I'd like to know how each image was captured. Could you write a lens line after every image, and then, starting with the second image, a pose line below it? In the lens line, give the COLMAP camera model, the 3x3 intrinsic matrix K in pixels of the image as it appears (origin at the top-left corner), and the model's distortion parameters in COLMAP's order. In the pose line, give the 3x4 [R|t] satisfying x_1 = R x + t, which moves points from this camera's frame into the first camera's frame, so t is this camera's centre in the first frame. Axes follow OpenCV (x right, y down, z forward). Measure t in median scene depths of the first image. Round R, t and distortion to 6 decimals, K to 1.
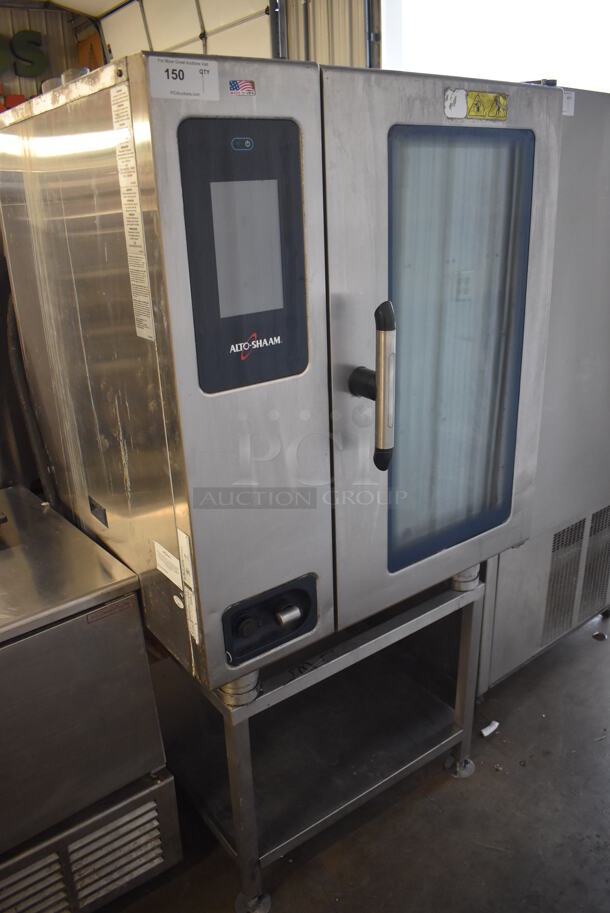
lens RADIAL K [[709.7, 0, 305.0], [0, 709.7, 456.5], [0, 0, 1]] dist [-0.094593, 0.004239]
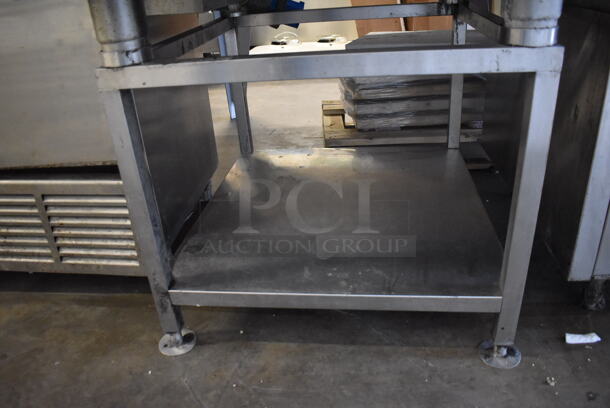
lens RADIAL K [[474.1, 0, 305.0], [0, 474.1, 204.0], [0, 0, 1]] dist [-0.094593, 0.004239]
pose [[0.729536, 0.299883, -0.614692, 0.537363], [-0.208034, 0.953461, 0.218253, 0.388890], [0.651536, -0.031347, 0.757970, 0.837156]]
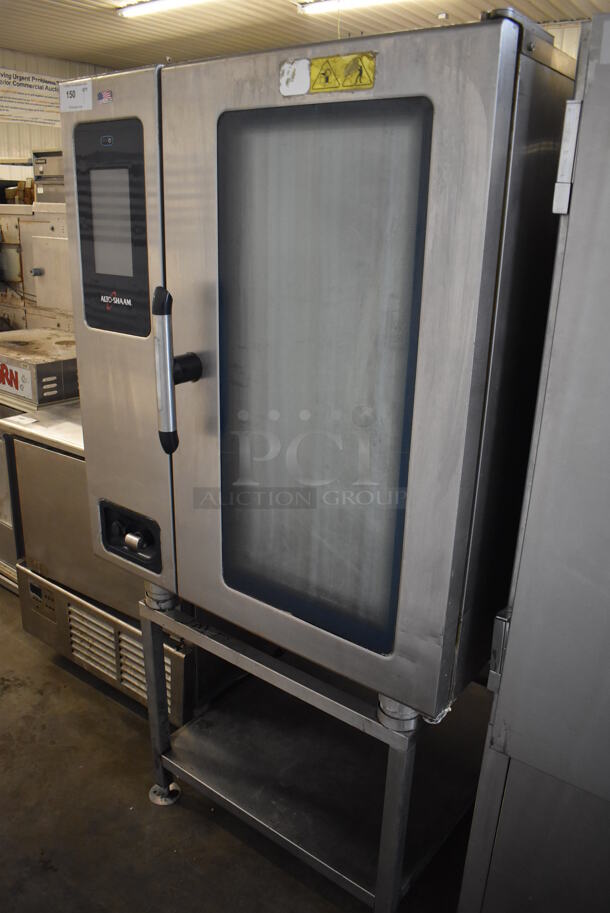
lens RADIAL K [[709.7, 0, 305.0], [0, 709.7, 456.5], [0, 0, 1]] dist [-0.094593, 0.004239]
pose [[0.277987, 0.364604, -0.888700, 1.106163], [-0.382922, 0.890540, 0.245580, -0.311987], [0.880962, 0.272035, 0.387173, 0.804253]]
